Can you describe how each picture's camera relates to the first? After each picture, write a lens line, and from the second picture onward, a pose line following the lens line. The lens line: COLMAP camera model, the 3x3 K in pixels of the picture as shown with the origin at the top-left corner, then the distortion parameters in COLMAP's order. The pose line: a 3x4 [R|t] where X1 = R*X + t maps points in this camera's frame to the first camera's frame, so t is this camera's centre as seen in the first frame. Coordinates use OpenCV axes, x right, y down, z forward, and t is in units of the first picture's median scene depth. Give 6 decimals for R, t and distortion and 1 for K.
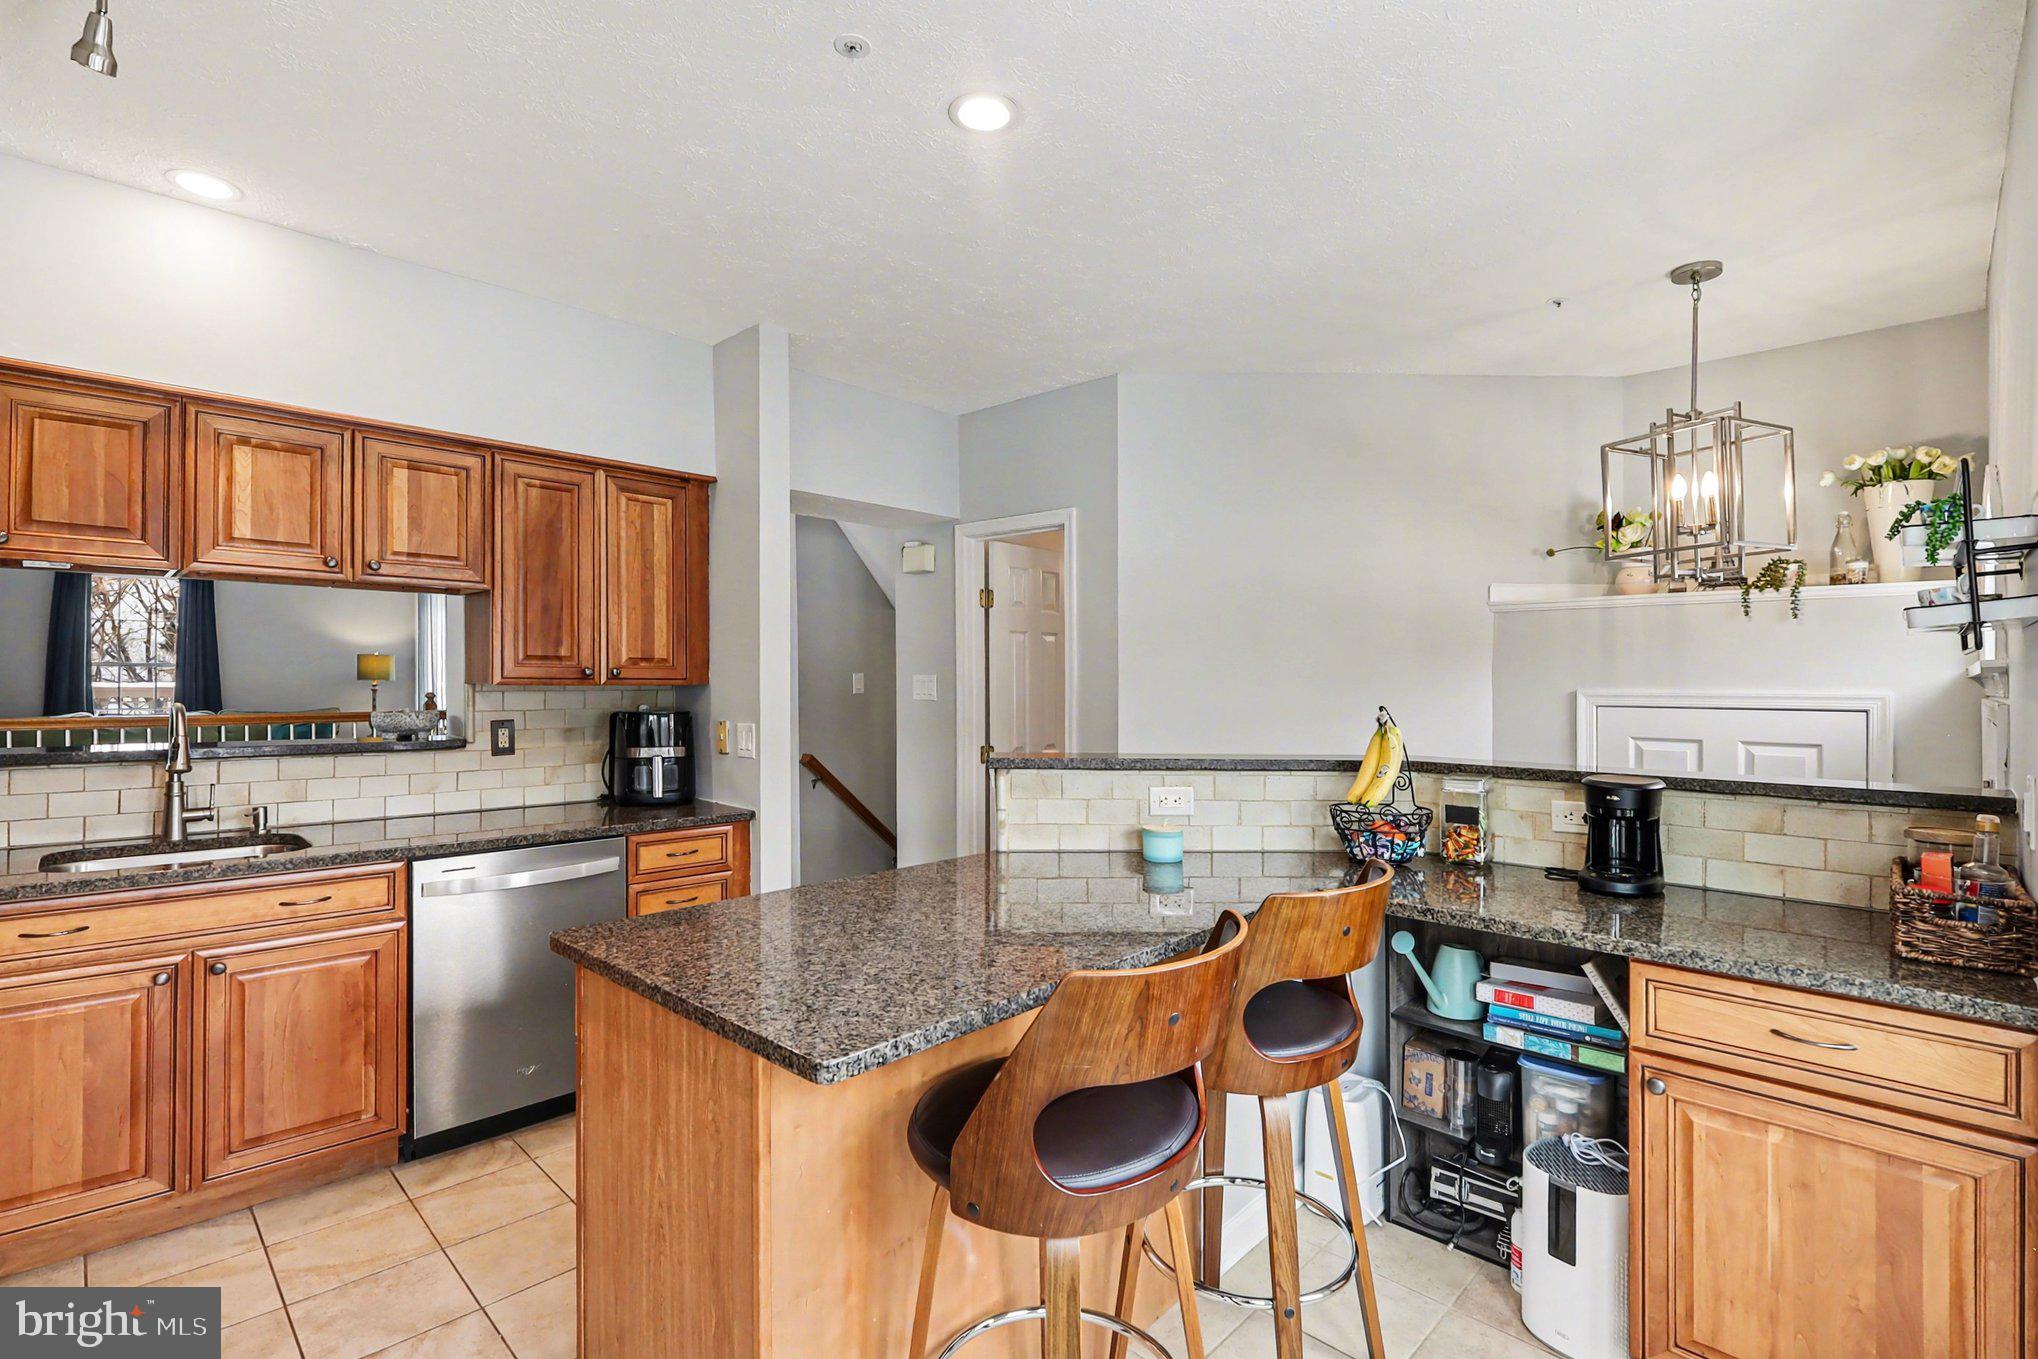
lens RADIAL K [[955.6, 0, 1019.0], [0, 955.6, 679.5], [0, 0, 1]] dist [-0.001241, -0.000158]
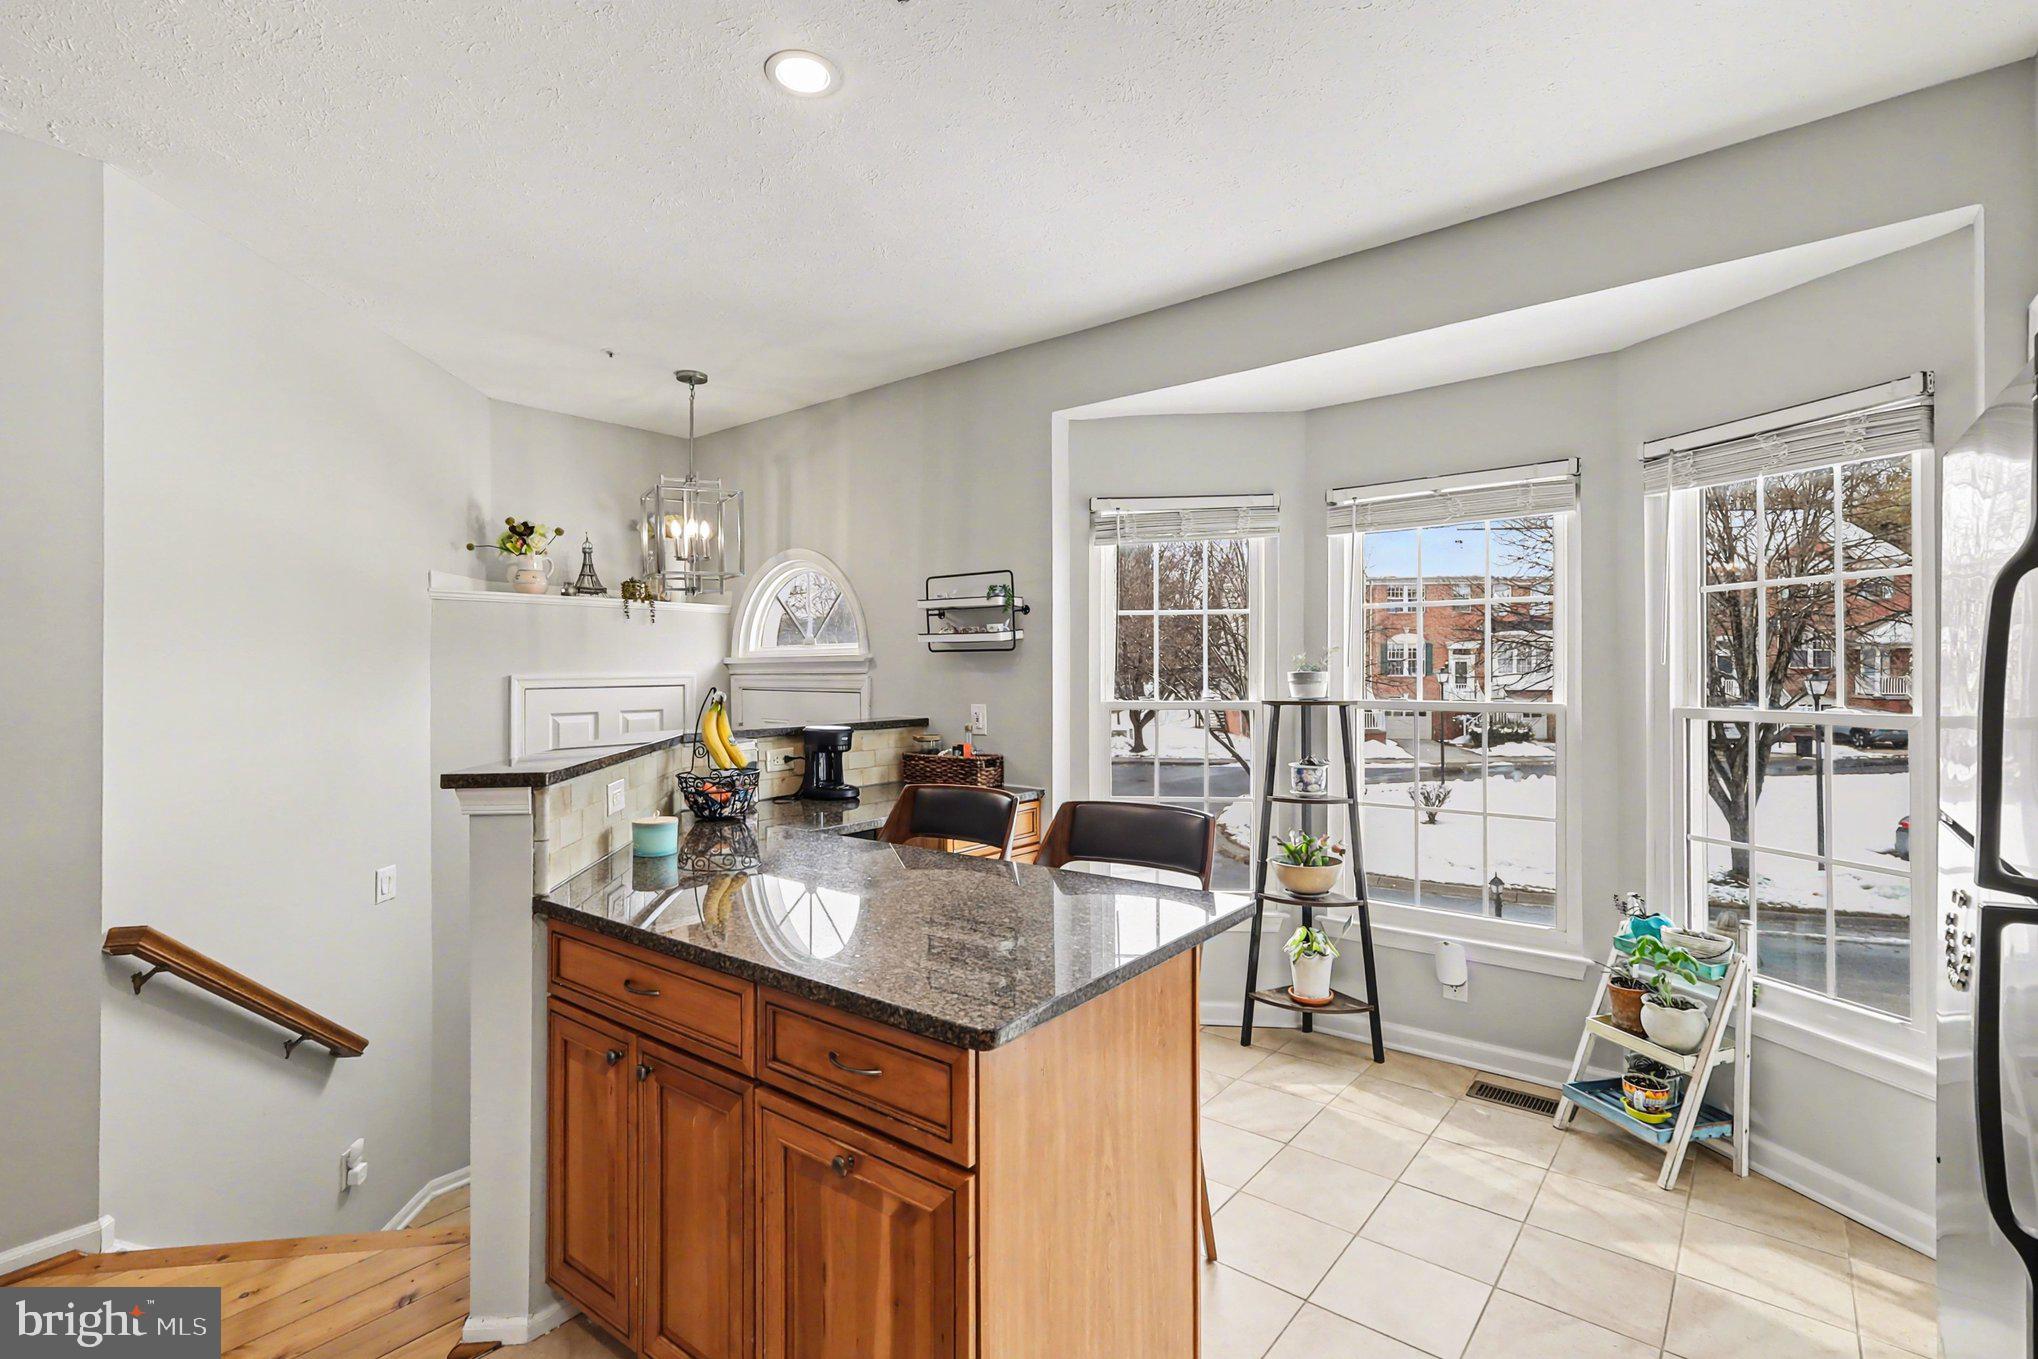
lens RADIAL K [[955.6, 0, 1019.0], [0, 955.6, 679.5], [0, 0, 1]] dist [-0.001241, -0.000158]
pose [[-0.104050, -0.018973, 0.994391, -0.658055], [0.006913, 0.999780, 0.019799, -0.002726], [-0.994548, 0.008934, -0.103896, 0.575260]]
